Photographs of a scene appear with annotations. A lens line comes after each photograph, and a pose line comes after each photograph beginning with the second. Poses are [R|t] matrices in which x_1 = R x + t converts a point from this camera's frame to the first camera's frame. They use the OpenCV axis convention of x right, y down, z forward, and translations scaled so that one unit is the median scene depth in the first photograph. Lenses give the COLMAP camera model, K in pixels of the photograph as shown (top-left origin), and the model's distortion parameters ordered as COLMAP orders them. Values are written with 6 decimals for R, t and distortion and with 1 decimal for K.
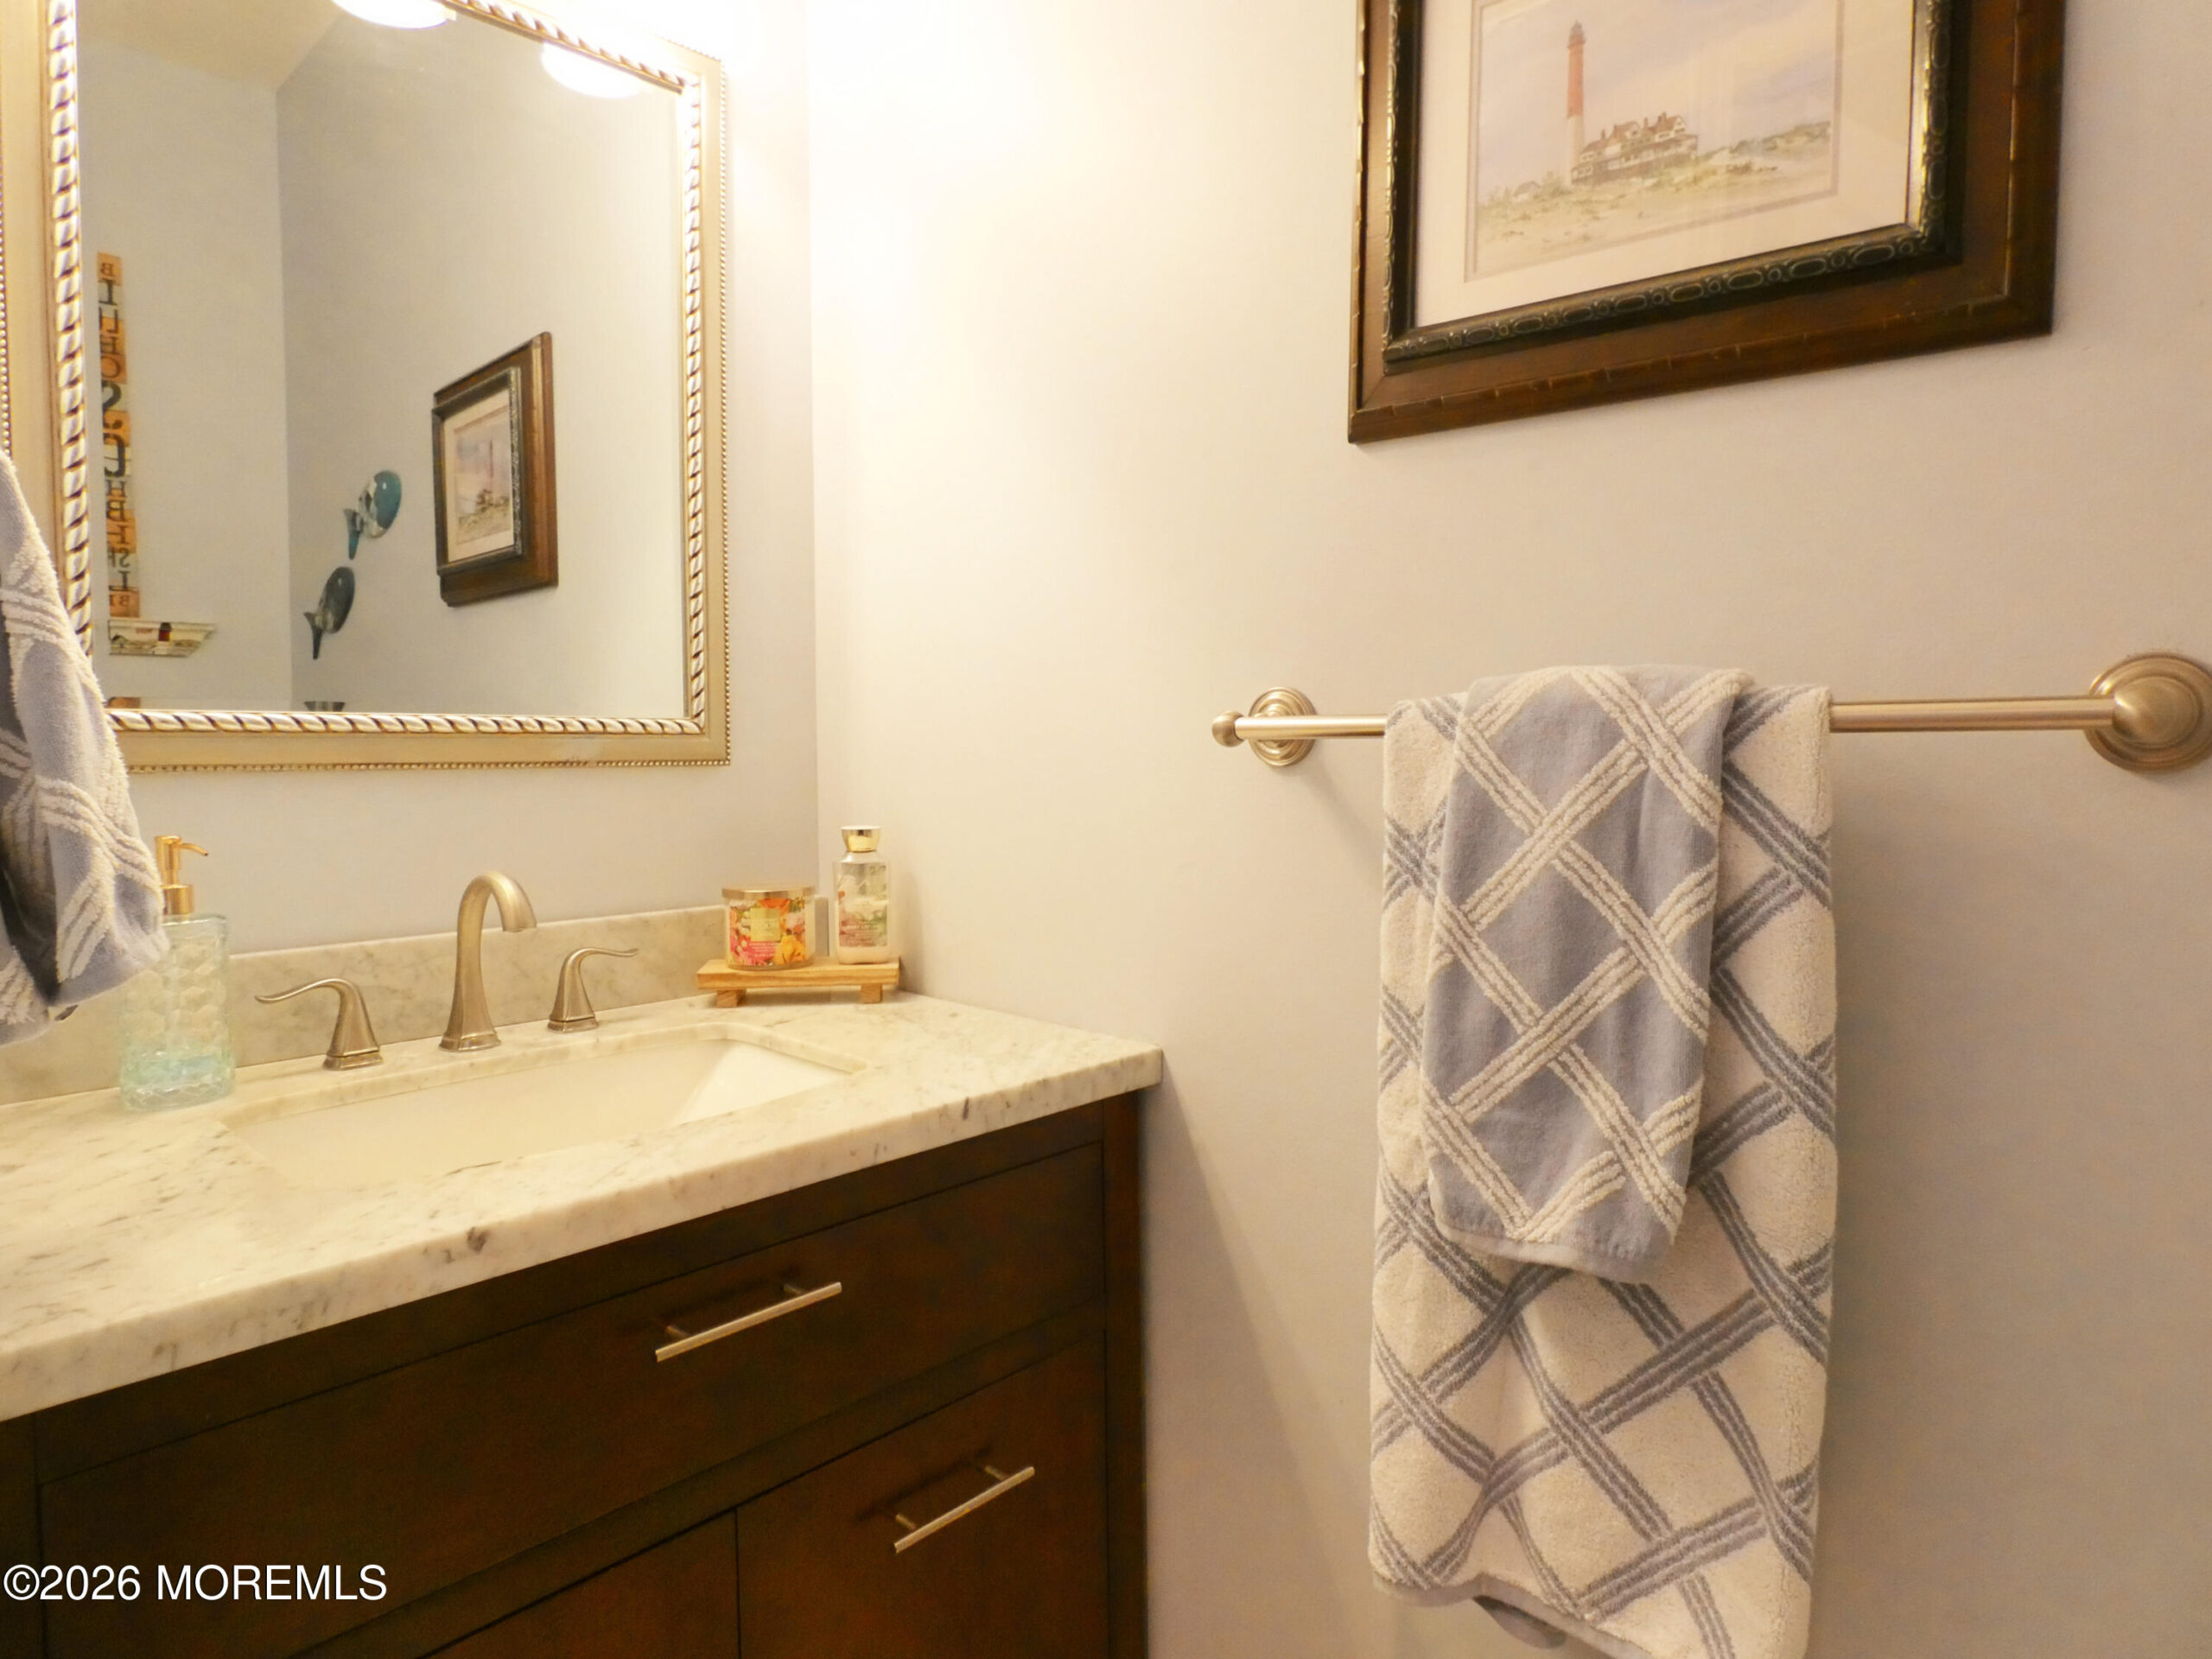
lens RADIAL K [[1338.4, 0, 1113.0], [0, 1338.4, 823.5], [0, 0, 1]] dist [-0.000449, -0.000784]
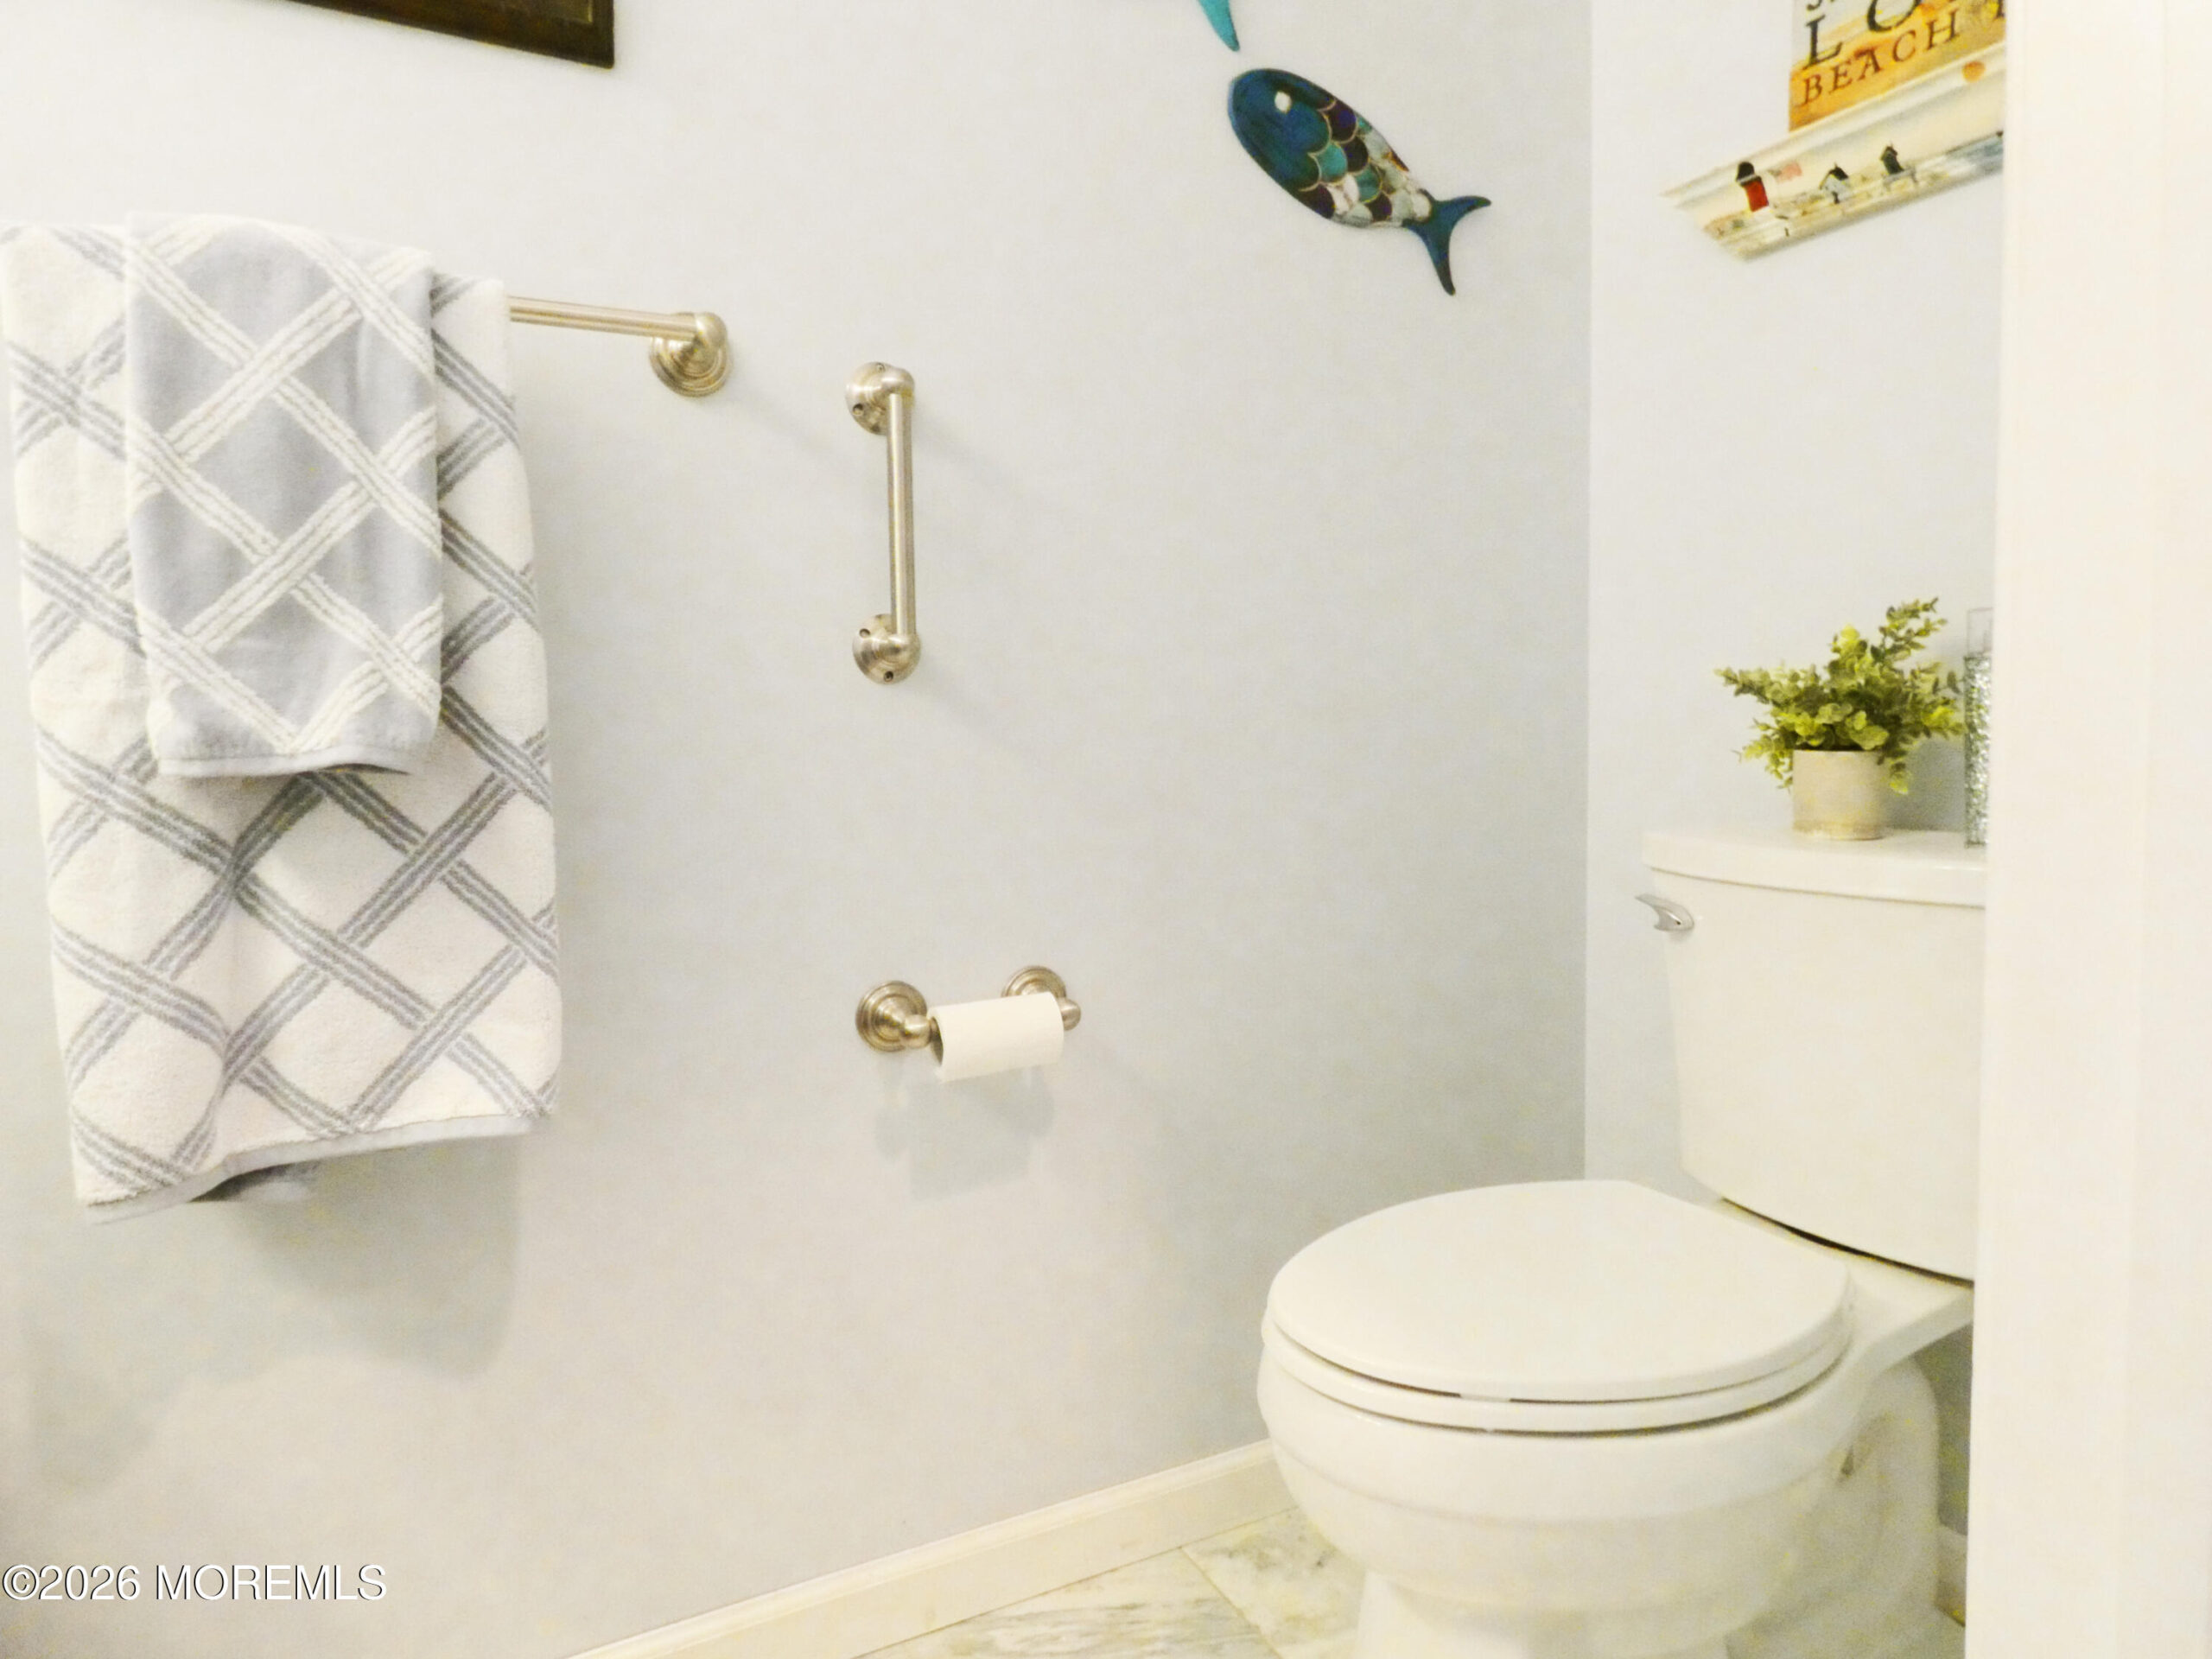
lens RADIAL K [[1338.4, 0, 1113.0], [0, 1338.4, 823.5], [0, 0, 1]] dist [-0.000449, -0.000784]
pose [[0.328963, -0.065332, 0.942080, -0.446855], [0.073257, 0.996363, 0.043516, 0.358191], [-0.941497, 0.054699, 0.332553, 0.071195]]
